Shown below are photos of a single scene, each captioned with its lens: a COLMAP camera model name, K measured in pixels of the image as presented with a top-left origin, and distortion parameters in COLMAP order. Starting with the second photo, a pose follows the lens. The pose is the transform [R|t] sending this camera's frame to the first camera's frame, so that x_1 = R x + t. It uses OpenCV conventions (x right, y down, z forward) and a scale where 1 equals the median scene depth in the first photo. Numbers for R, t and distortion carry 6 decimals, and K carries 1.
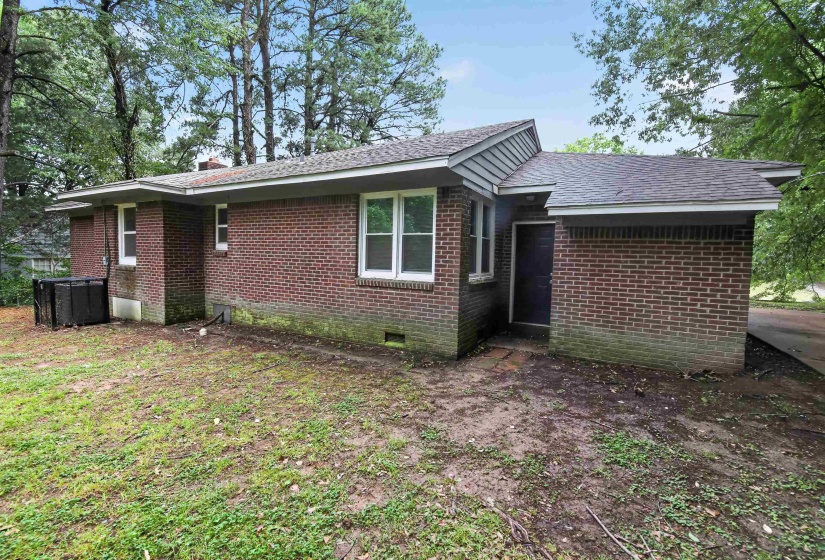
lens RADIAL K [[369.3, 0, 411.0], [0, 369.3, 279.2], [0, 0, 1]] dist [-0.009317, -0.006521]
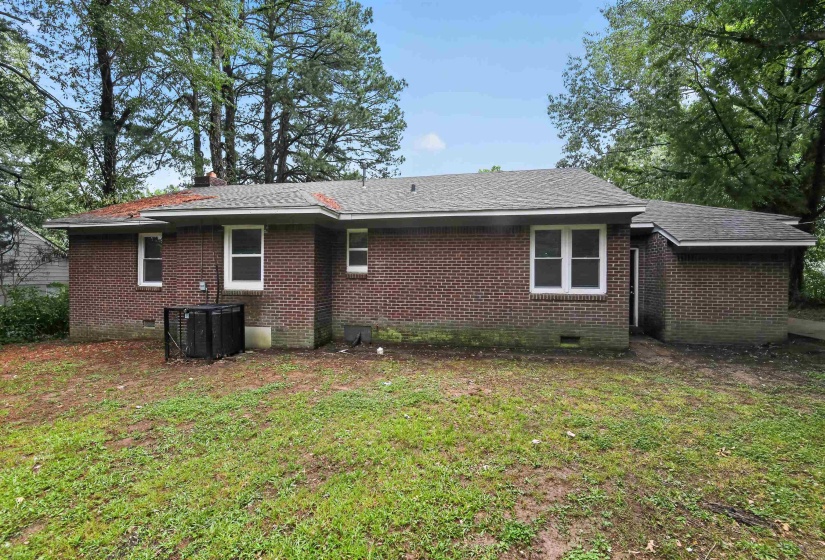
lens RADIAL K [[369.3, 0, 415.2], [0, 369.3, 279.3], [0, 0, 1]] dist [-0.009317, -0.006521]
pose [[0.950485, -0.020957, 0.310062, -0.881166], [0.036100, 0.998415, -0.043181, -0.012597], [-0.308665, 0.052236, 0.949735, -0.044592]]
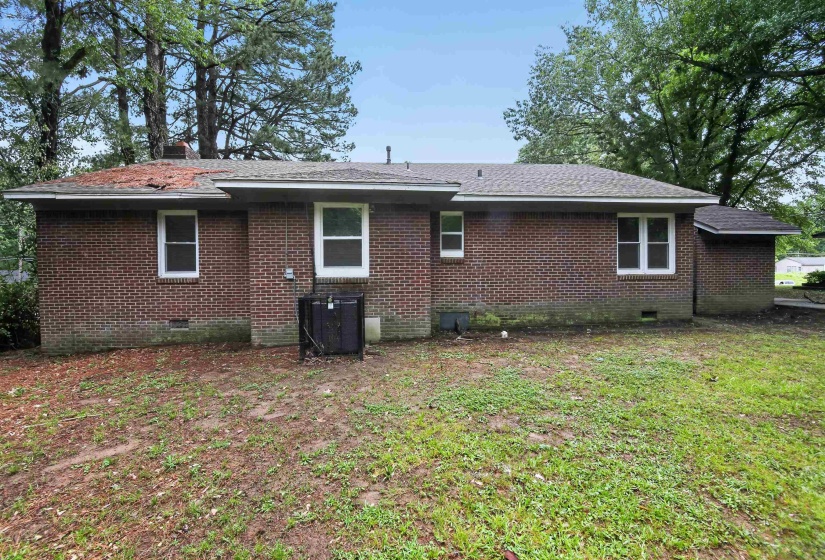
lens RADIAL K [[369.3, 0, 410.3], [0, 369.3, 279.0], [0, 0, 1]] dist [-0.009317, -0.006521]
pose [[0.823962, -0.044342, 0.564908, -1.518660], [0.063743, 0.997859, -0.014648, -0.017095], [-0.563049, 0.048078, 0.825024, 0.315113]]
